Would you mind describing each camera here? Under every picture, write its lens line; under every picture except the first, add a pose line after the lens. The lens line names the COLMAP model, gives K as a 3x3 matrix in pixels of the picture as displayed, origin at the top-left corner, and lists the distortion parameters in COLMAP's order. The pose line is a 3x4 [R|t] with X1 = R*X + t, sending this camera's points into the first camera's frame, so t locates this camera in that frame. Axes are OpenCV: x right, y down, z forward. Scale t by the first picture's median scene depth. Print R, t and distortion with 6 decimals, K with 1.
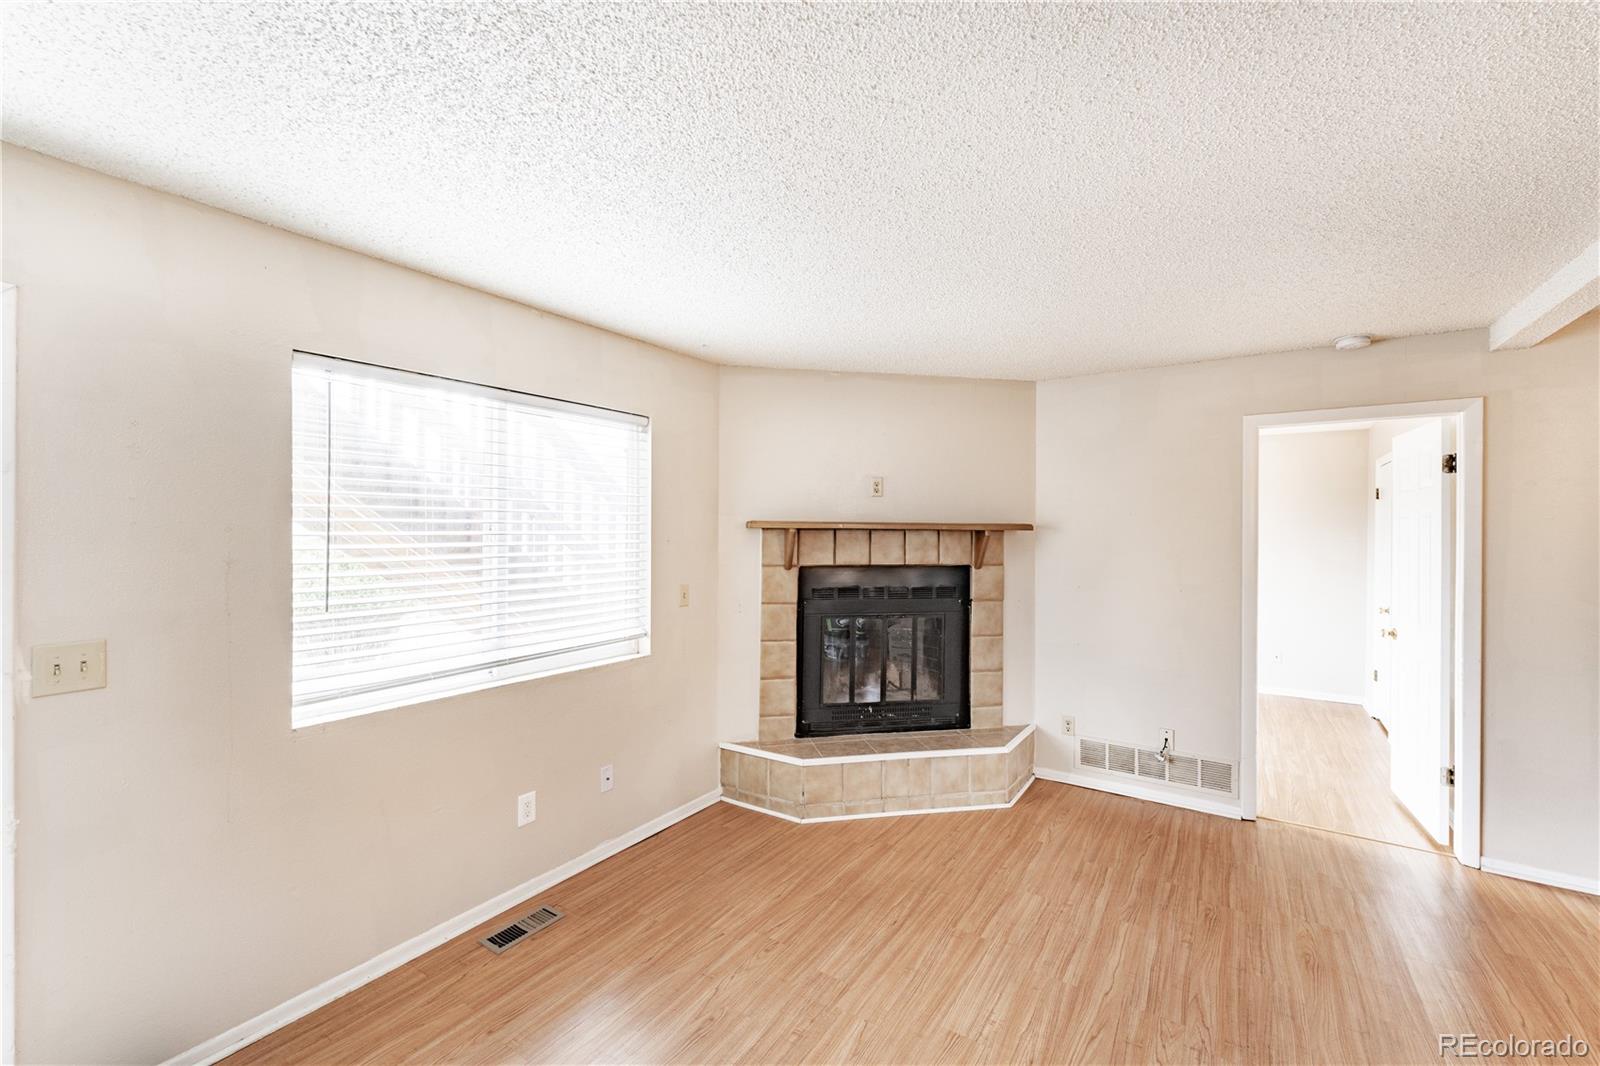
lens RADIAL K [[648.8, 0, 800.0], [0, 648.8, 533.0], [0, 0, 1]] dist [-0.000094, -0.000163]
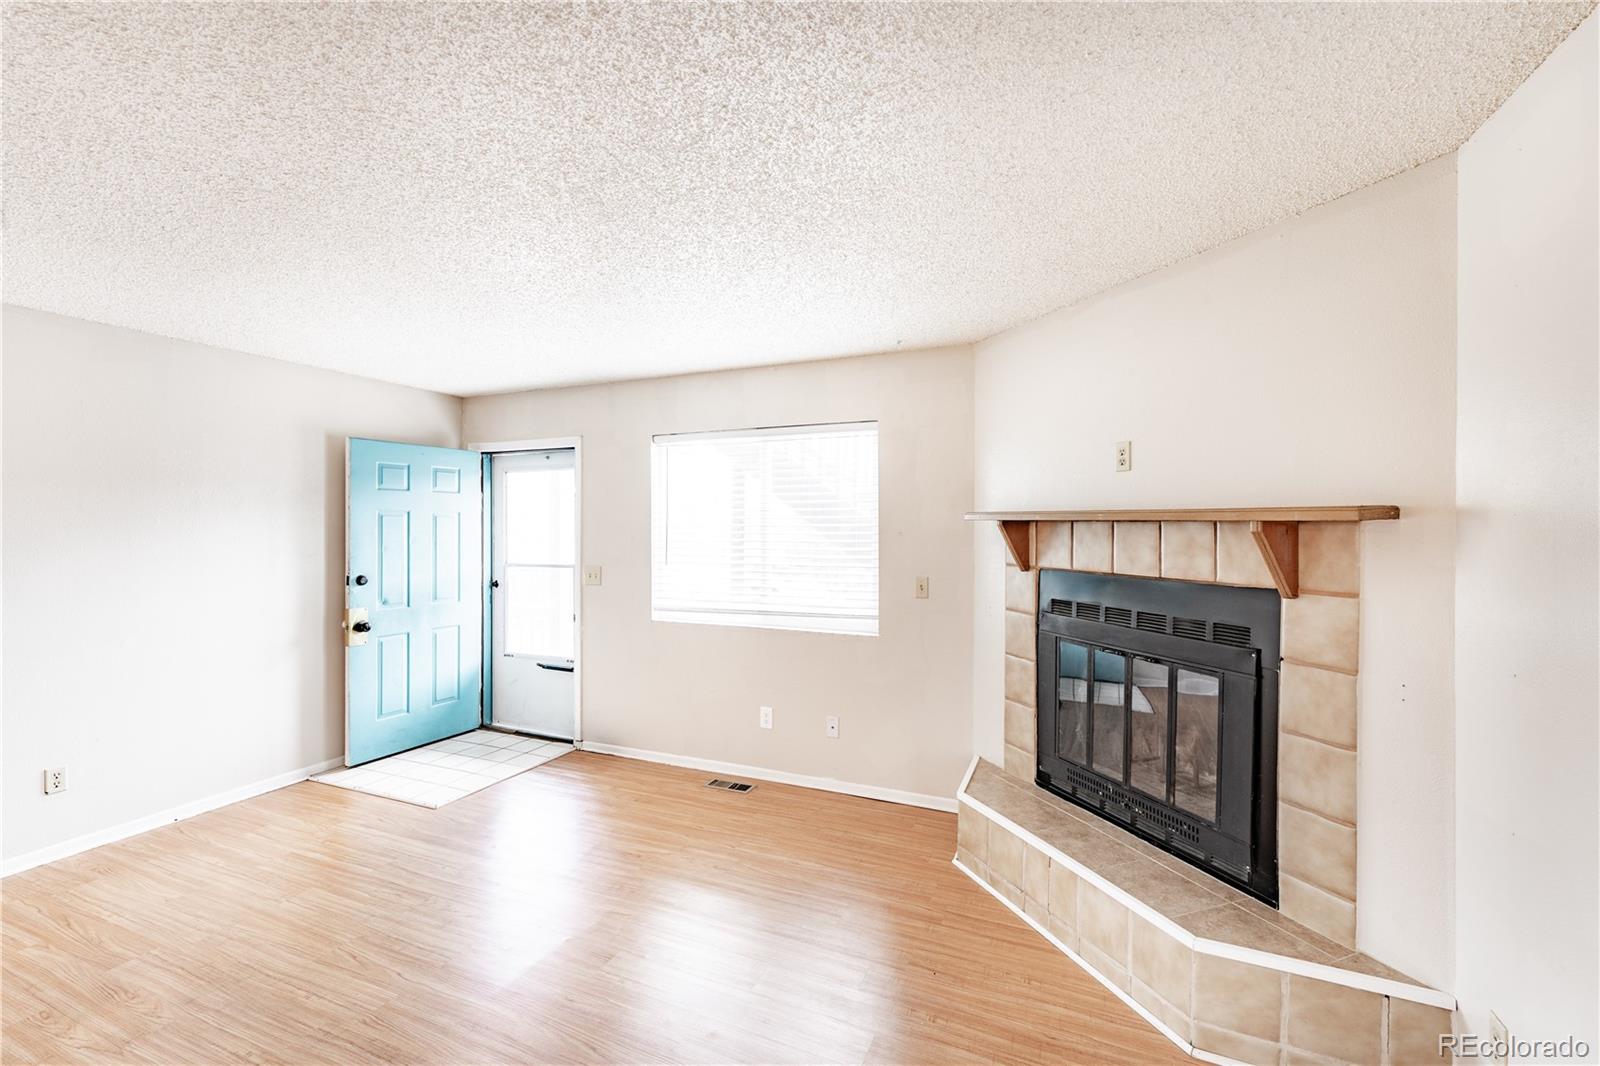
lens RADIAL K [[681.0, 0, 800.0], [0, 681.0, 533.0], [0, 0, 1]] dist [-0.000124, -0.000213]
pose [[0.185119, 0.009607, -0.982669, 0.748477], [-0.002564, 0.999954, 0.009293, 0.001641], [0.982713, 0.000800, 0.185135, 0.557147]]
